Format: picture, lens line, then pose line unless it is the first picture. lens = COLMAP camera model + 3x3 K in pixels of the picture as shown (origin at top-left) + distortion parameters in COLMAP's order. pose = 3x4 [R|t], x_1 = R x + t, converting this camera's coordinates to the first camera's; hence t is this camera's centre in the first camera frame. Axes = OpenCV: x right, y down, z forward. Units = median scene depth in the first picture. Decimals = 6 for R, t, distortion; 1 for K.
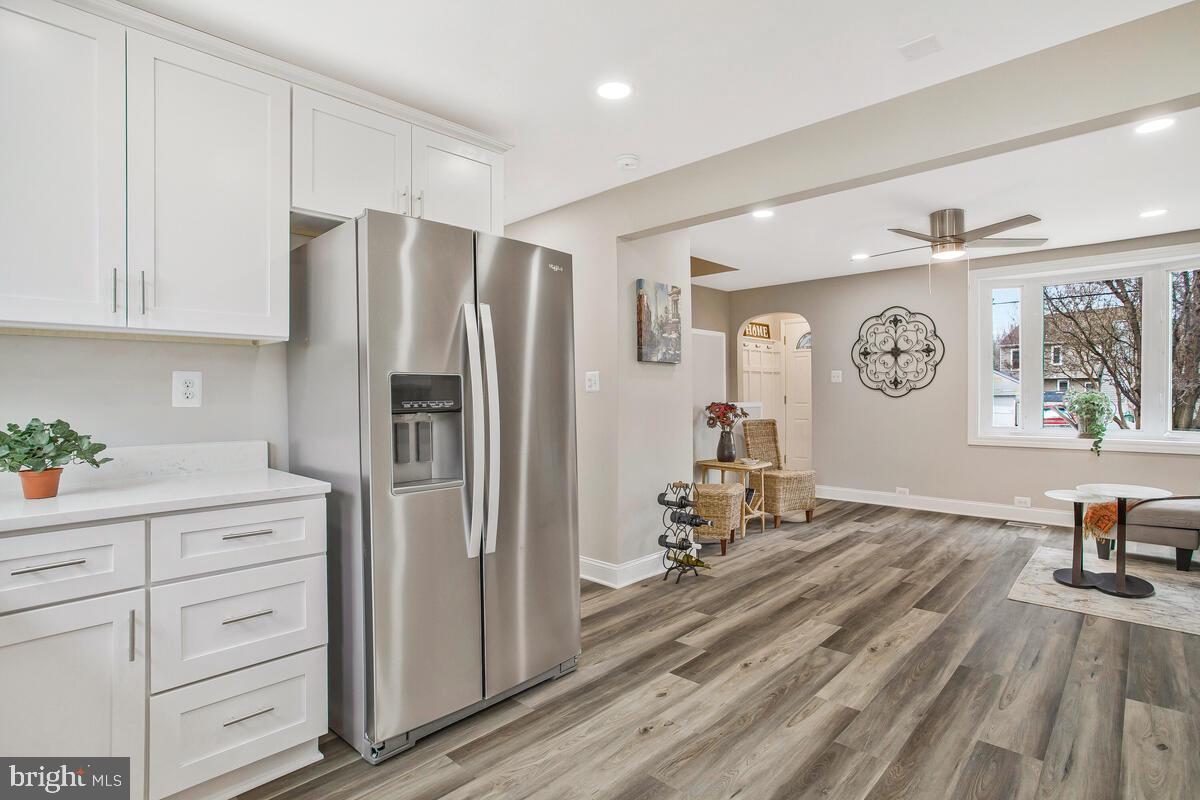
lens RADIAL K [[673.5, 0, 600.0], [0, 673.5, 400.0], [0, 0, 1]] dist [-0.059270, 0.048726]
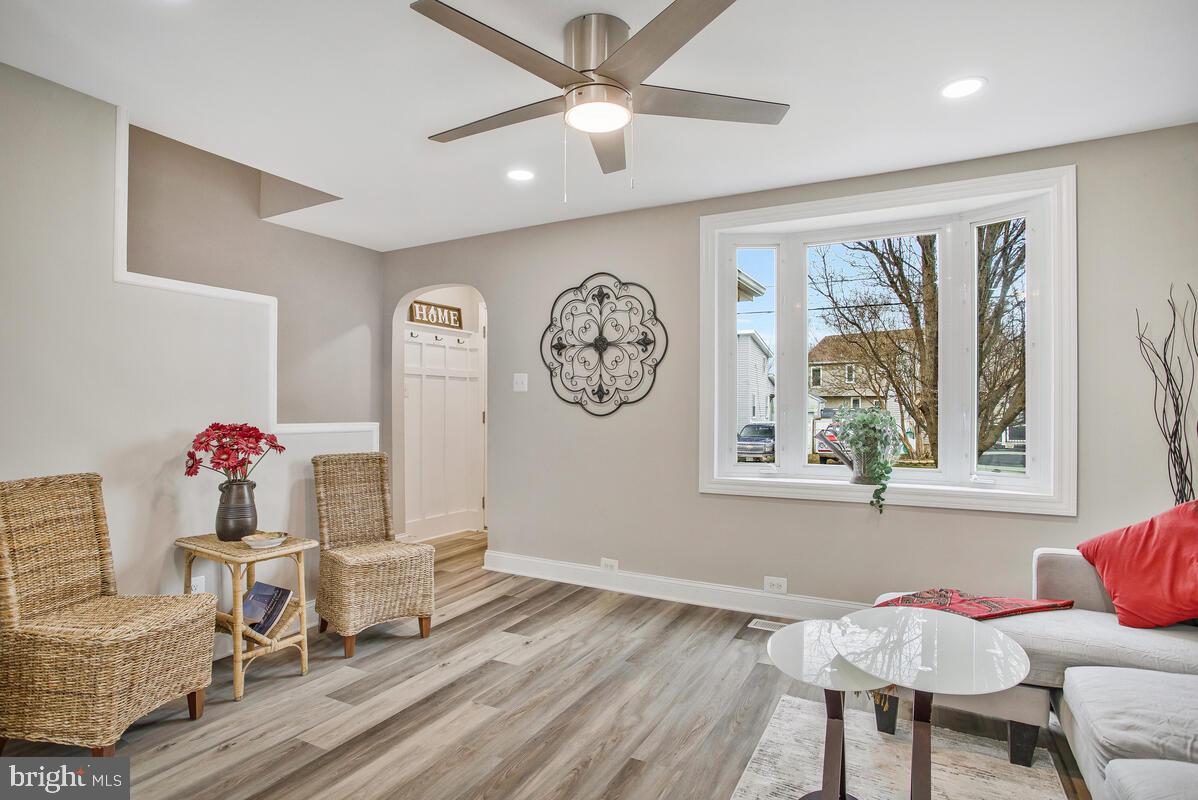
lens RADIAL K [[659.2, 0, 599.0], [0, 659.2, 400.0], [0, 0, 1]] dist [-0.055685, 0.001981]
pose [[0.973222, 0.012208, 0.229545, 0.301388], [-0.007426, 0.999737, -0.021683, -0.005483], [-0.229749, 0.019398, 0.973057, 0.394230]]
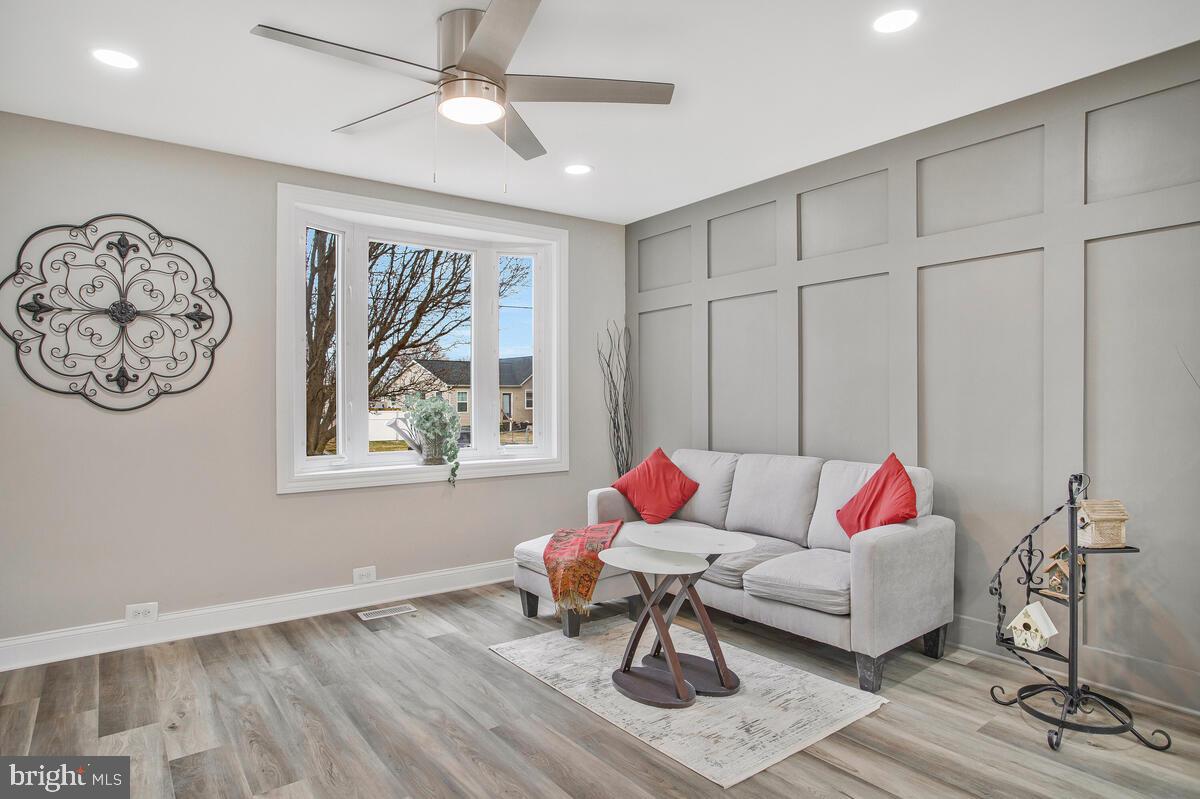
lens RADIAL K [[684.8, 0, 619.4], [0, 684.8, 385.4], [0, 0, 1]] dist [-0.000243, 0.002160]
pose [[0.172514, 0.026649, 0.984647, 0.036865], [0.018192, 0.999377, -0.030235, -0.000903], [-0.984839, 0.023128, 0.171922, 0.585496]]
